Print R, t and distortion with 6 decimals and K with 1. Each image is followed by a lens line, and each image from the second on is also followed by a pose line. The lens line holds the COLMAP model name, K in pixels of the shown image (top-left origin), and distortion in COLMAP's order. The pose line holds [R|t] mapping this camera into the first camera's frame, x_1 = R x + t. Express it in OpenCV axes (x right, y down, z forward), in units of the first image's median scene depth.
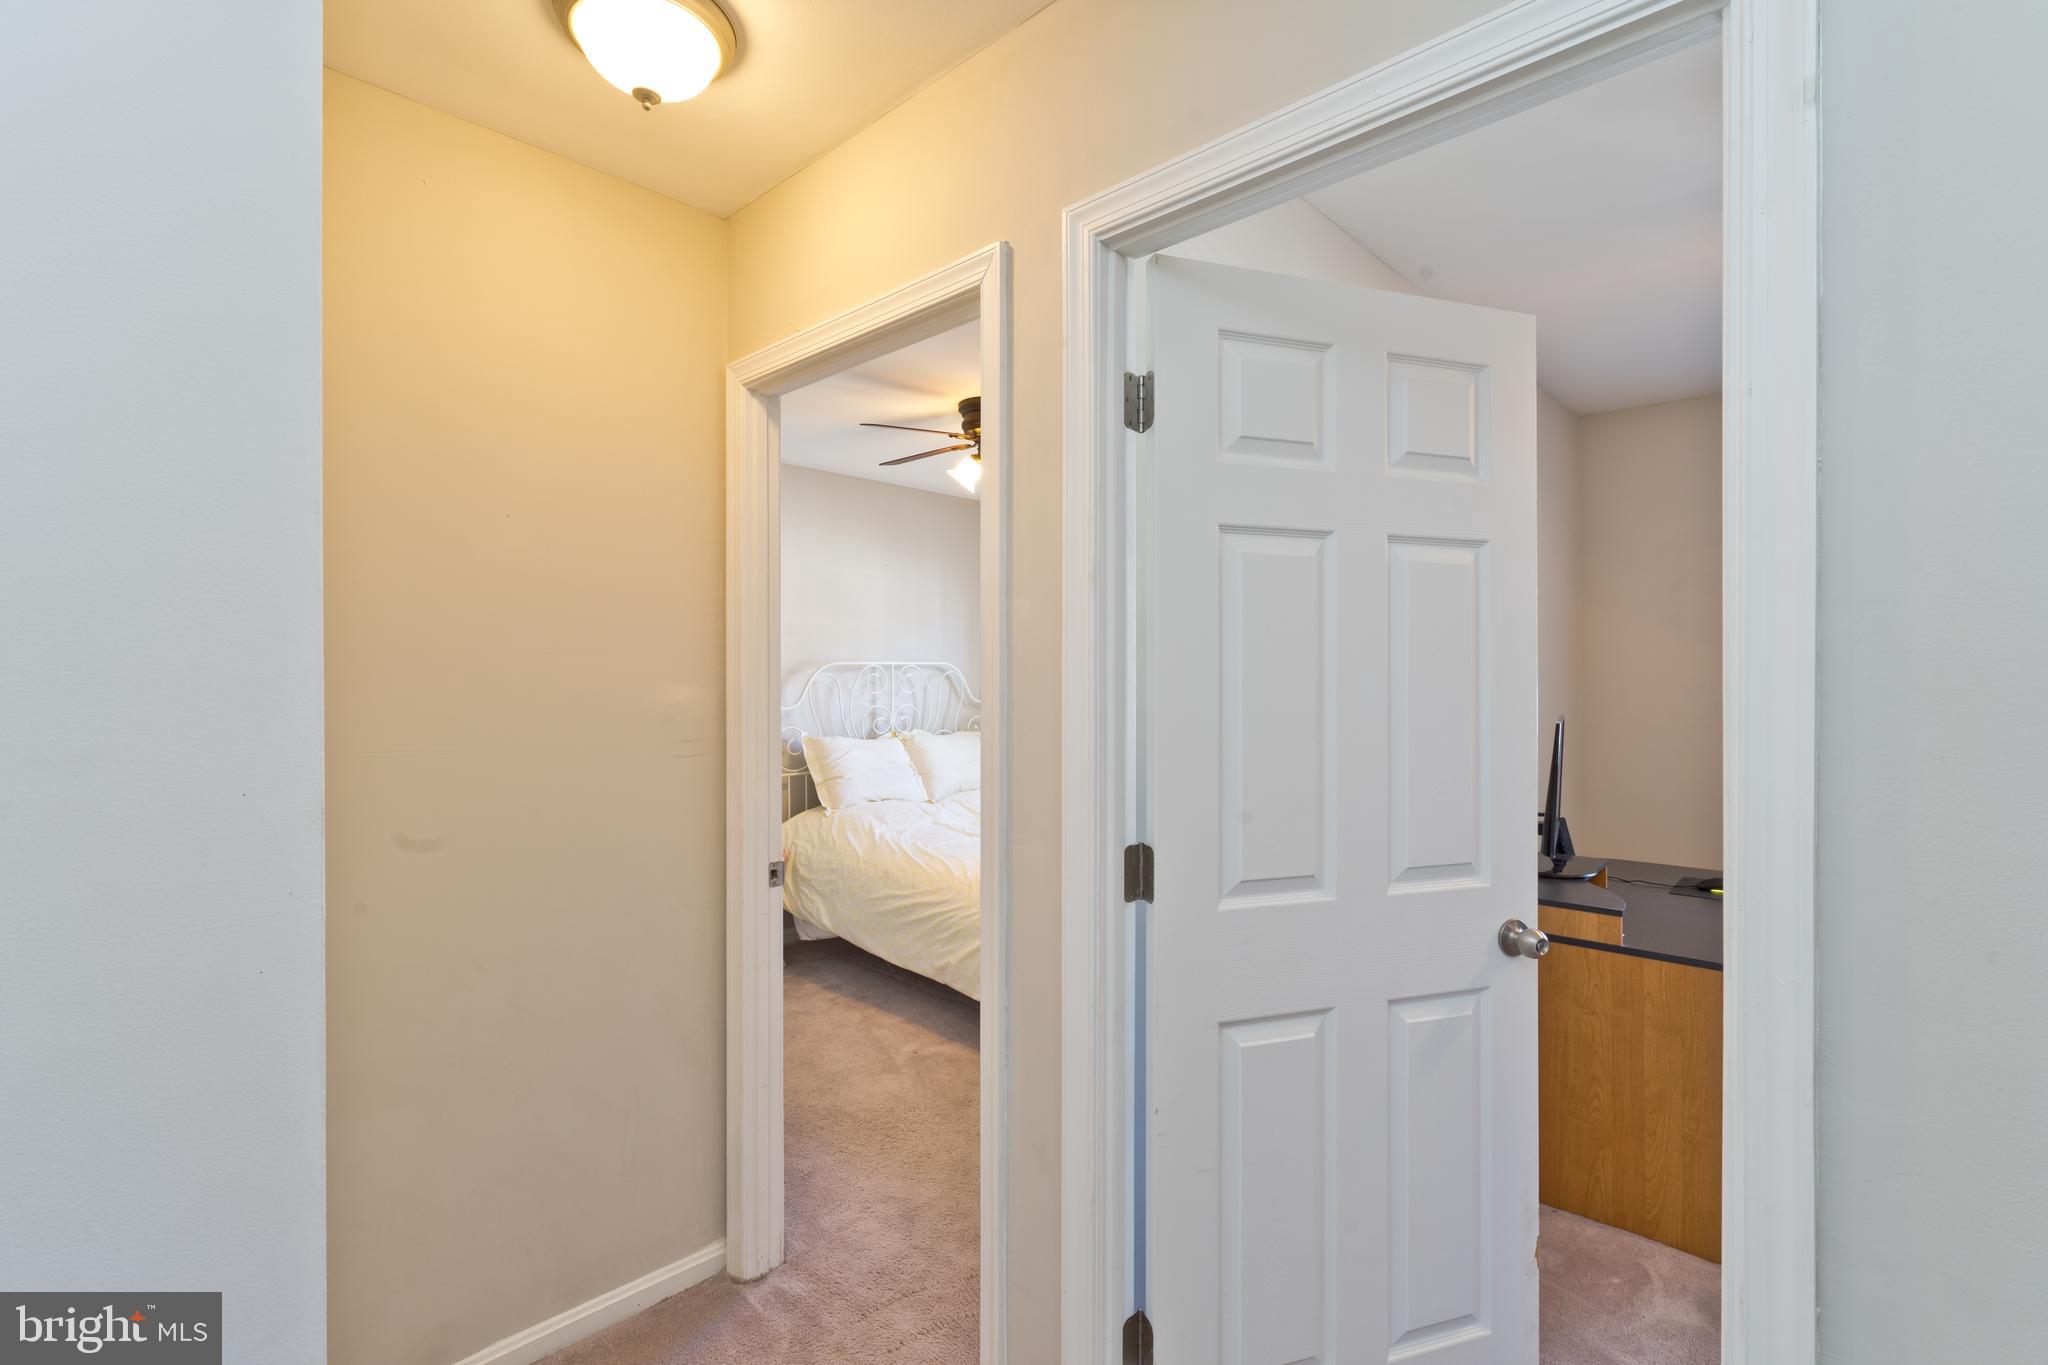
lens RADIAL K [[930.1, 0, 1026.3], [0, 930.1, 677.0], [0, 0, 1]] dist [-0.001720, -0.000068]
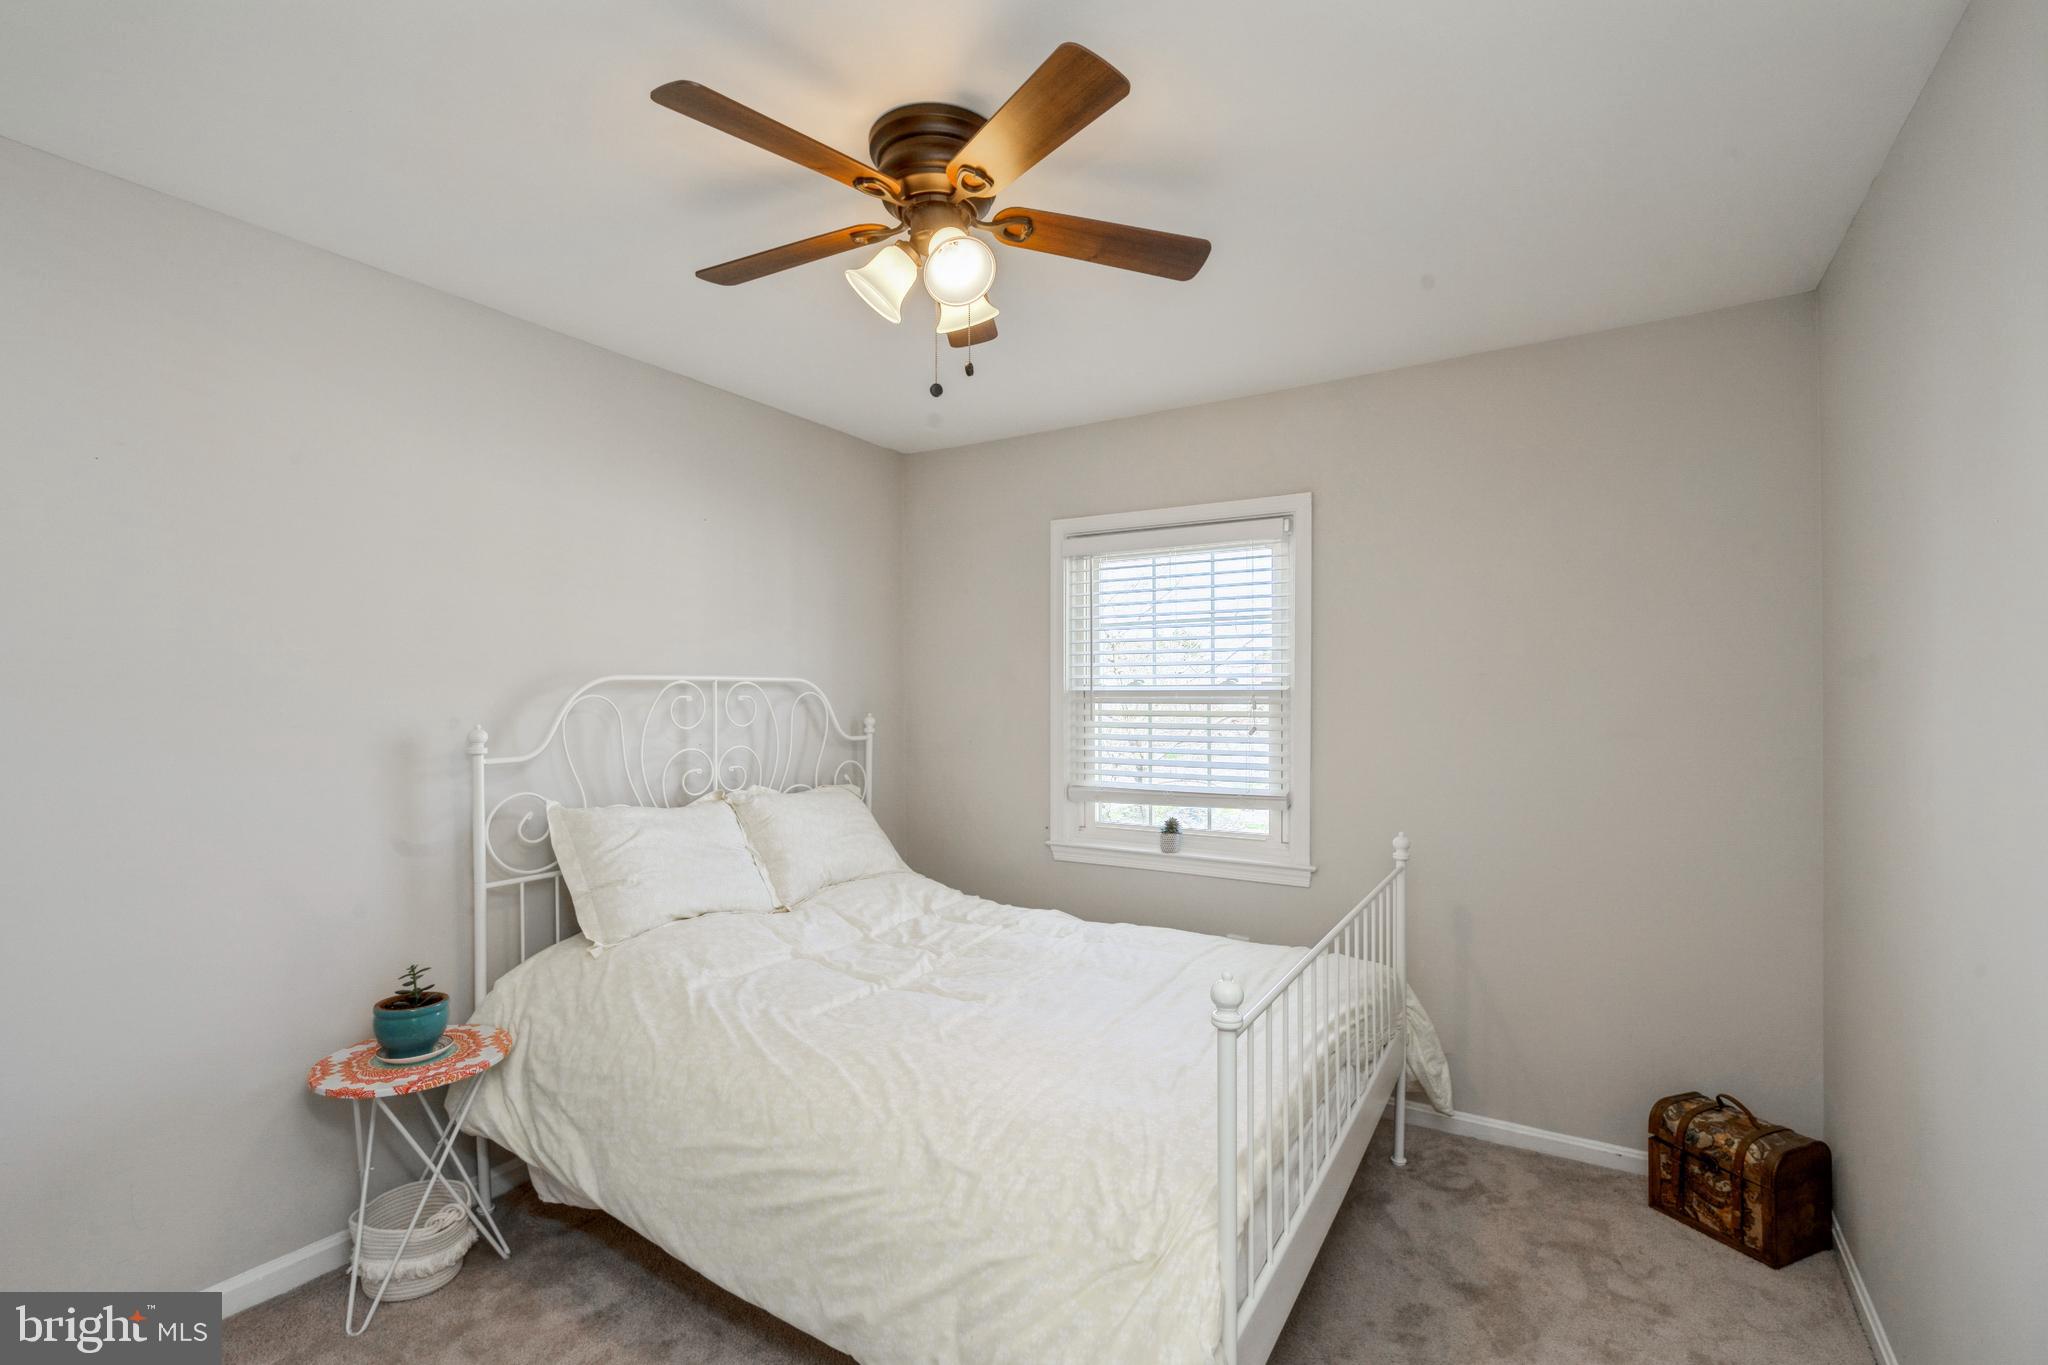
lens RADIAL K [[930.1, 0, 1012.3], [0, 930.1, 690.6], [0, 0, 1]] dist [-0.001720, -0.000068]
pose [[0.982867, -0.000838, 0.184316, -0.072982], [0.003010, 0.999929, -0.011506, 0.001088], [-0.184294, 0.011863, 0.982800, 0.411181]]
